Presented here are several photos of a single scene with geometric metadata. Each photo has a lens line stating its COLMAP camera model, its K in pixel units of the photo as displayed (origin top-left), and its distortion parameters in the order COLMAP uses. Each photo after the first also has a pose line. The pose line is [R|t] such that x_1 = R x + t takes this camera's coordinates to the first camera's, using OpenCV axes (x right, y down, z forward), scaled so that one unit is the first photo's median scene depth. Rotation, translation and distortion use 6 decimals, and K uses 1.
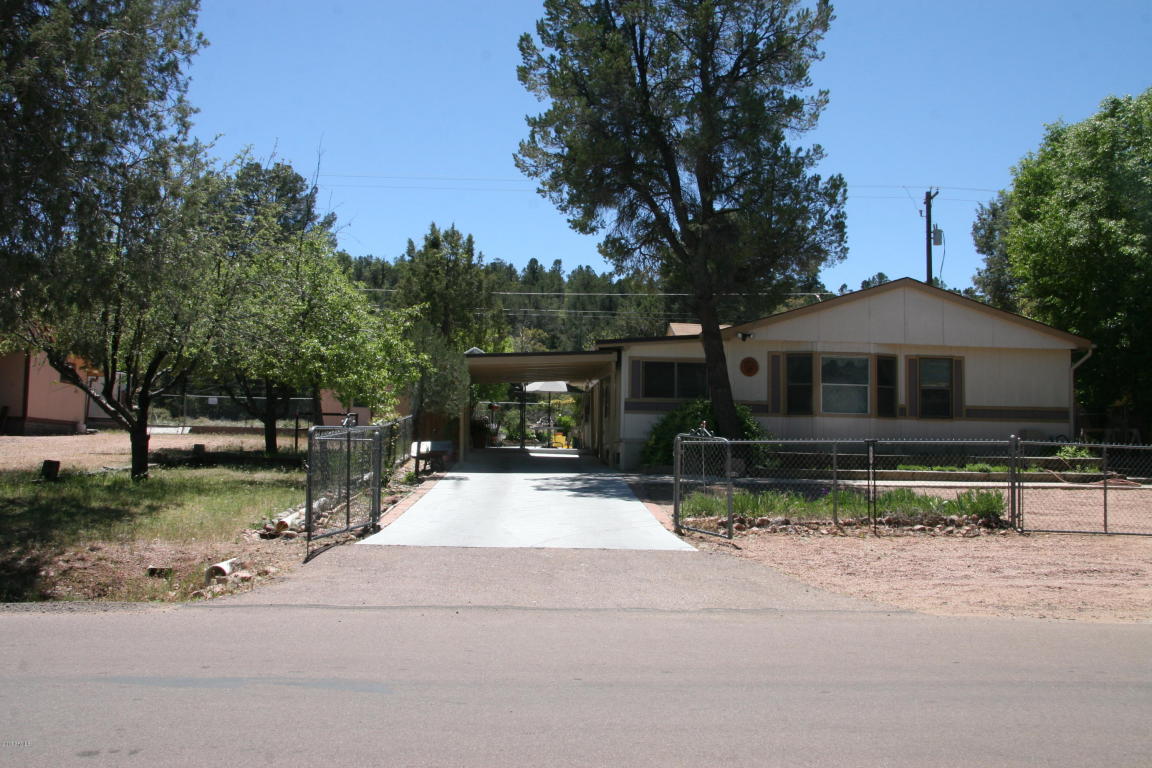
lens RADIAL K [[1111.9, 0, 576.0], [0, 1111.9, 384.0], [0, 0, 1]] dist [-0.025586, 0.002552]
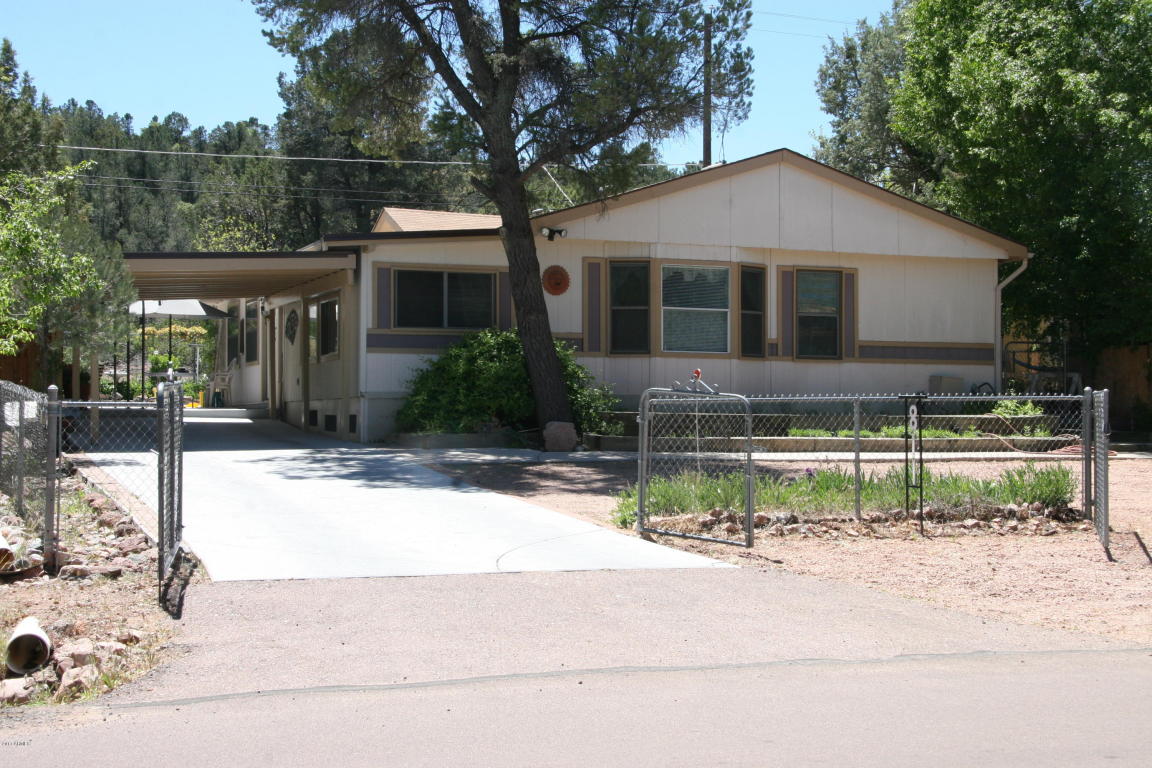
lens RADIAL K [[1747.2, 0, 576.0], [0, 1747.2, 384.0], [0, 0, 1]] dist [0.137206, 0.010550]
pose [[0.958081, -0.005850, 0.286439, -0.126686], [-0.007745, 0.998897, 0.046305, -0.002446], [-0.286394, -0.046583, 0.956979, 0.017970]]
